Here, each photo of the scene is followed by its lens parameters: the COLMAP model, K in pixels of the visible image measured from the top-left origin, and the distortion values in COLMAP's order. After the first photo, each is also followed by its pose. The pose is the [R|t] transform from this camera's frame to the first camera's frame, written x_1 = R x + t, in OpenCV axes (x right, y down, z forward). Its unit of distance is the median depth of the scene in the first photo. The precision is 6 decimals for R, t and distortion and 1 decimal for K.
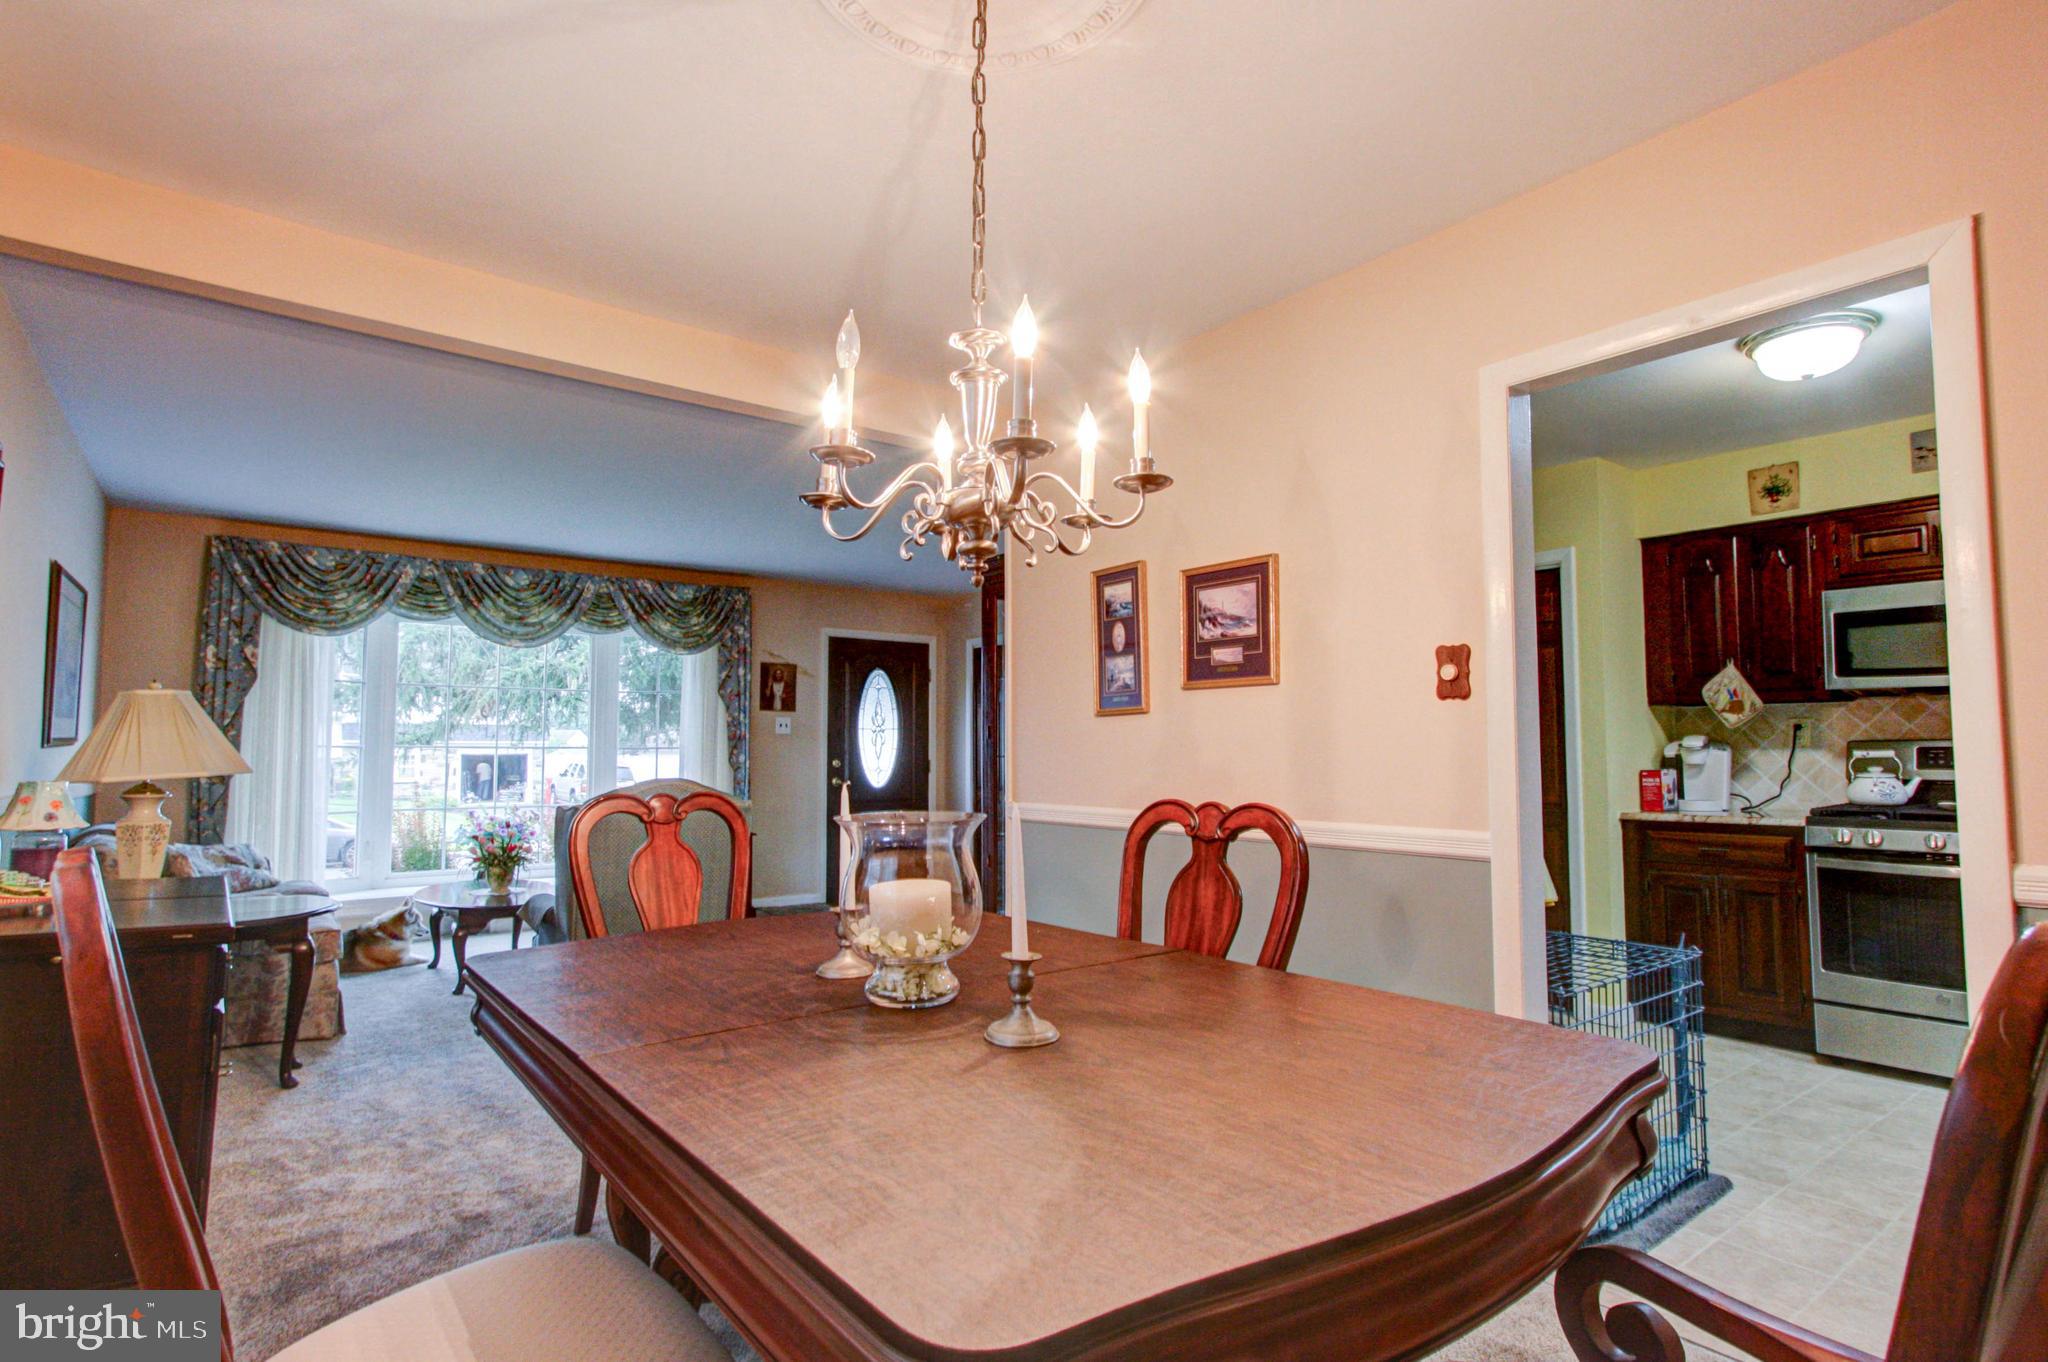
lens RADIAL K [[1024.4, 0, 1014.8], [0, 1024.4, 694.1], [0, 0, 1]] dist [-0.001645, -0.000298]
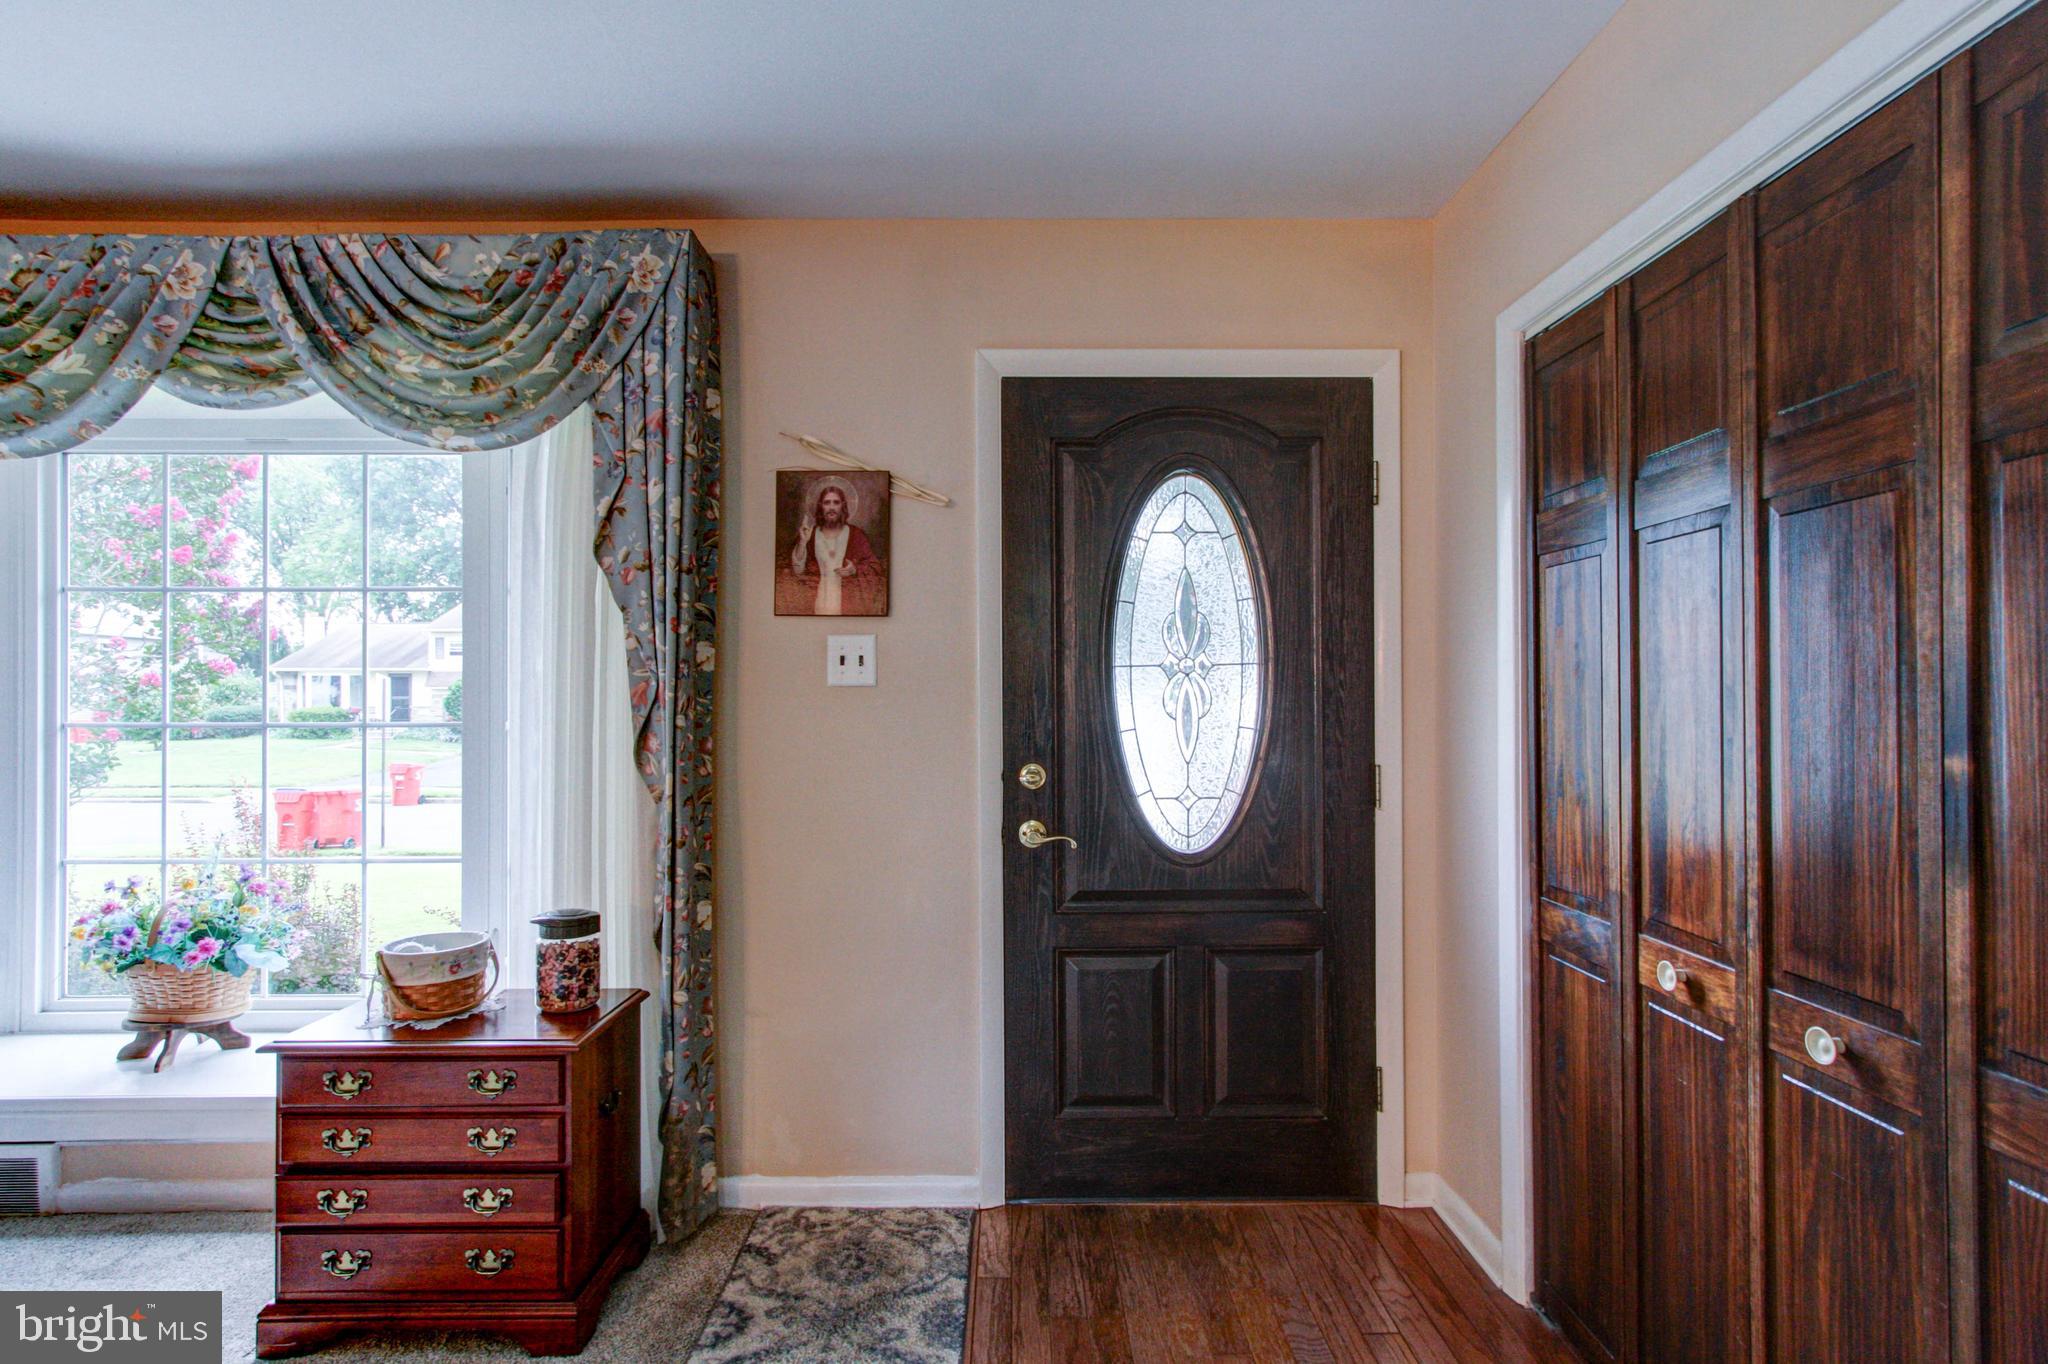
lens RADIAL K [[976.3, 0, 1023.4], [0, 976.3, 693.1], [0, 0, 1]] dist [-0.006339, 0.009471]
pose [[0.801029, -0.005039, -0.598604, 0.008604], [0.037068, 0.998463, 0.041197, 0.051214], [0.597476, -0.055189, 0.799985, 1.329764]]
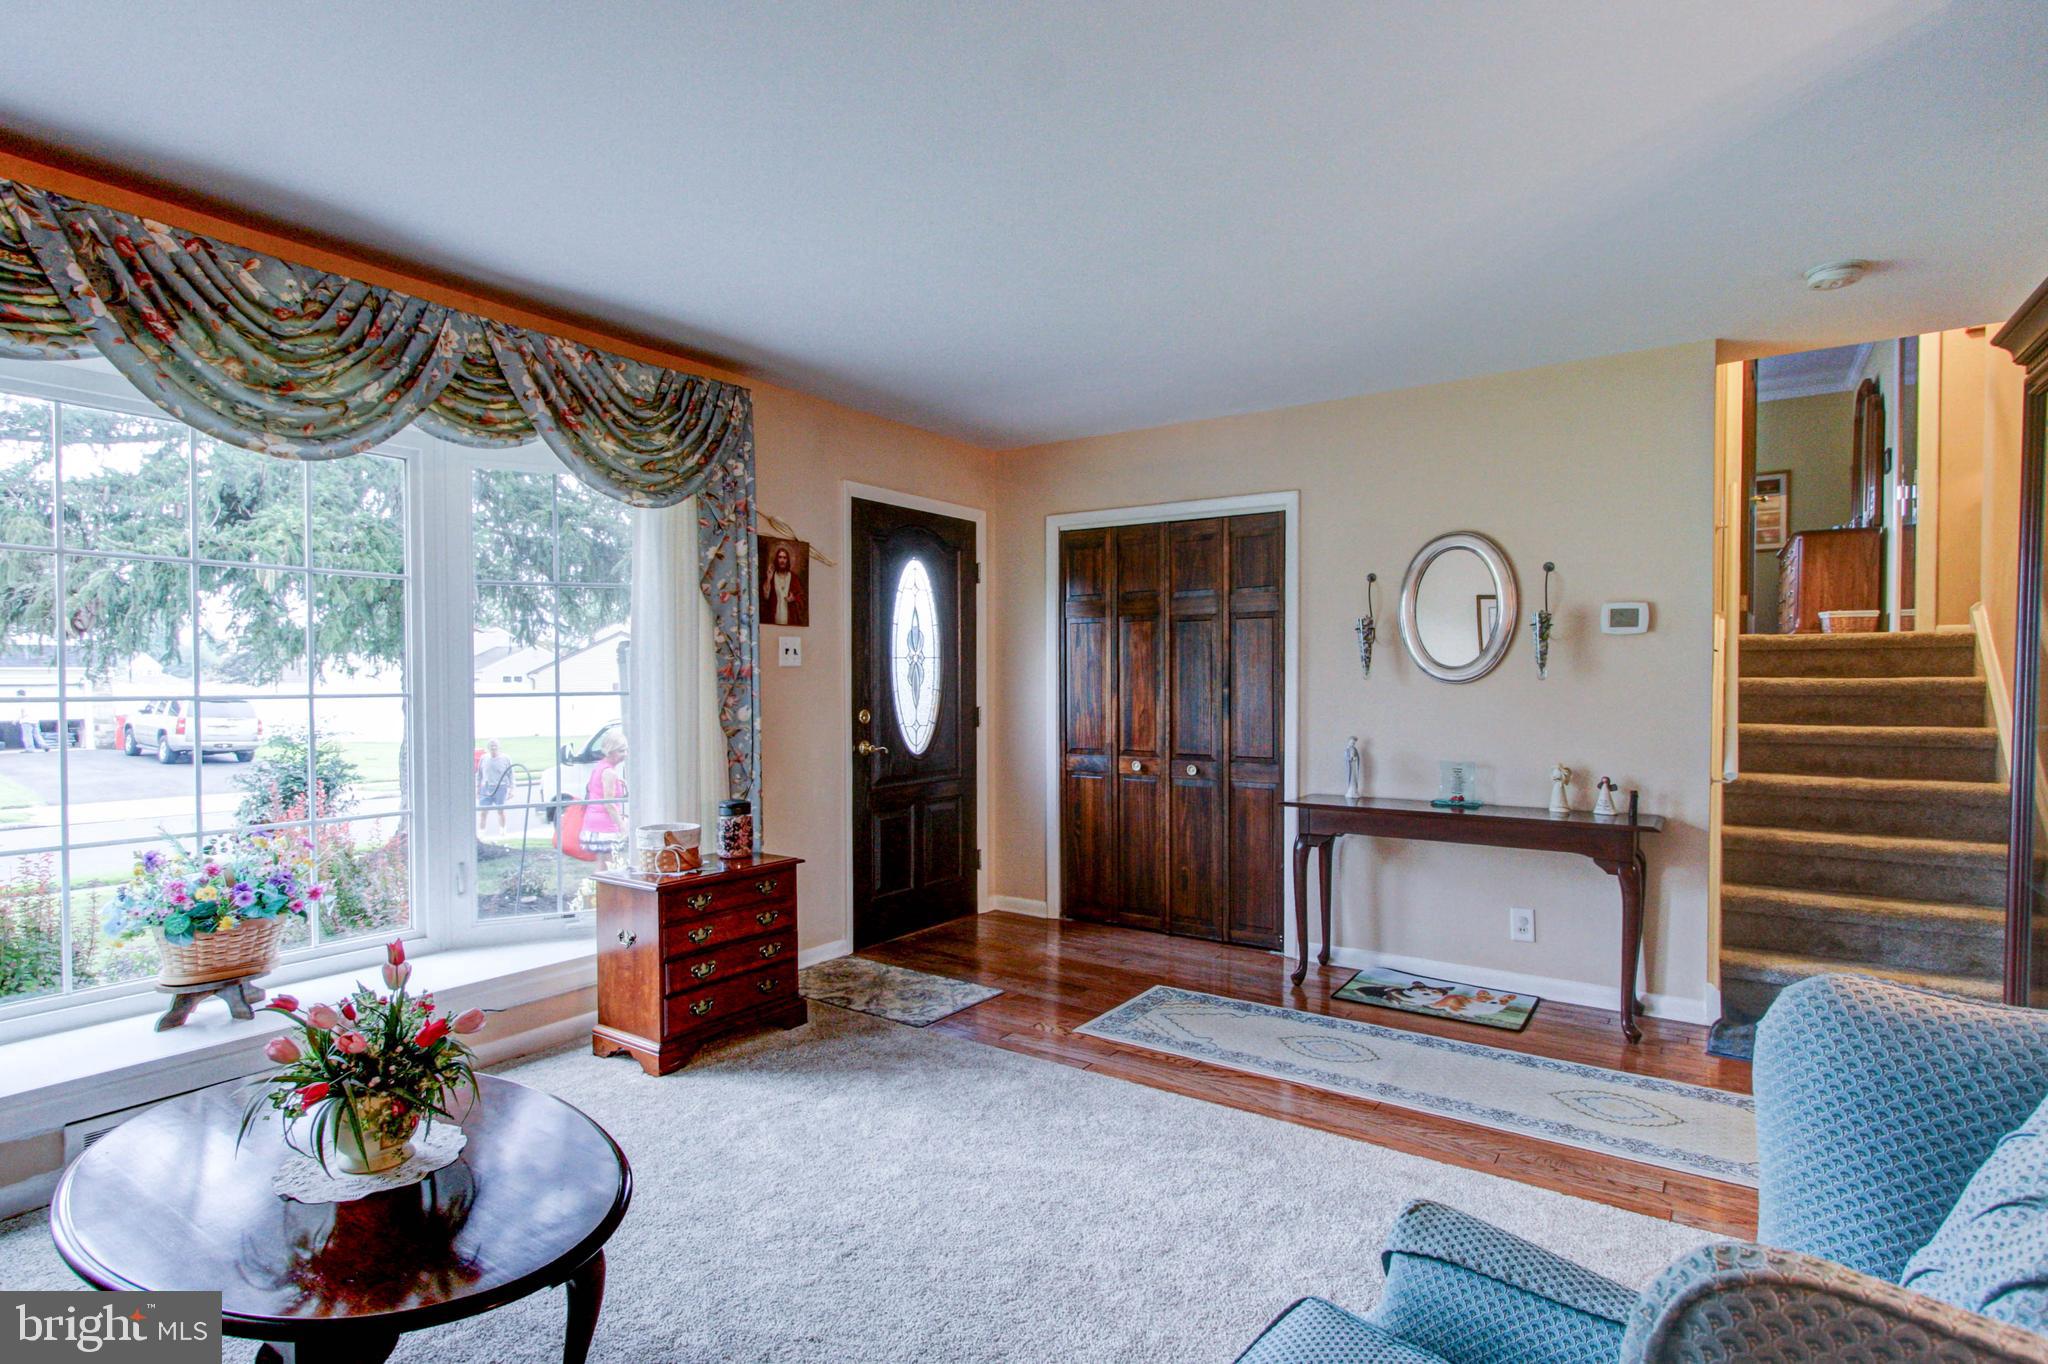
lens RADIAL K [[1019.4, 0, 1022.0], [0, 1019.4, 696.1], [0, 0, 1]] dist [0.001724, 0.001340]
pose [[0.951867, -0.006570, 0.306440, -0.469271], [-0.016350, 0.997258, 0.072168, 0.021419], [-0.306074, -0.073705, 0.949150, 0.737473]]
